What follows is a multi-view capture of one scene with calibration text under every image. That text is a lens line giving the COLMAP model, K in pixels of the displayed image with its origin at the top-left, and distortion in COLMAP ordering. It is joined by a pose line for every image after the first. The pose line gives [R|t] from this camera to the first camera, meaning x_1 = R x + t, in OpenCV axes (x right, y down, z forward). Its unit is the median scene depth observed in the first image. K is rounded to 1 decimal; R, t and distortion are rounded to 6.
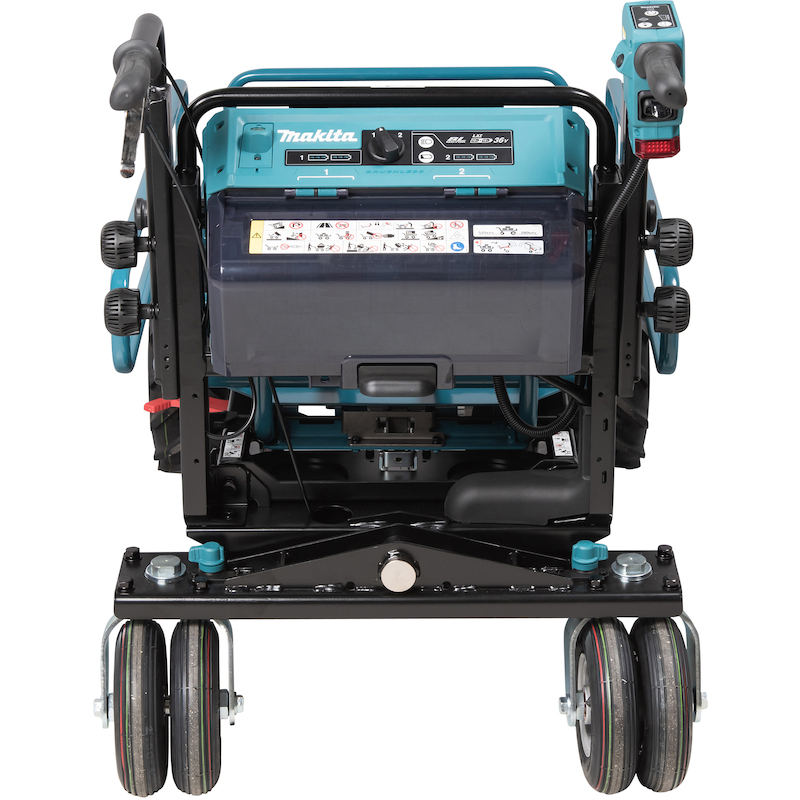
lens RADIAL K [[1704.8, 0, 399.6], [0, 1704.8, 400.5], [0, 0, 1]] dist [-0.177321, 0.000000]
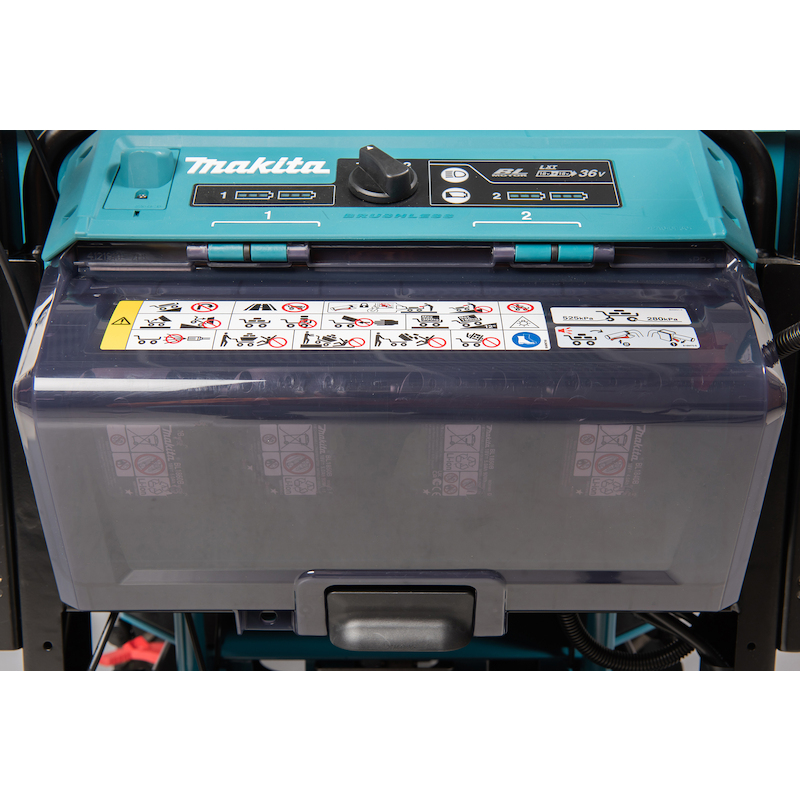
lens RADIAL K [[1704.8, 0, 414.2], [0, 1704.8, 330.3], [0, 0, 1]] dist [-0.177321, 0.000000]
pose [[0.999932, 0.002946, 0.011280, -0.003853], [-0.000761, 0.981990, -0.188931, -0.000203], [-0.011634, 0.188910, 0.981926, 0.499663]]
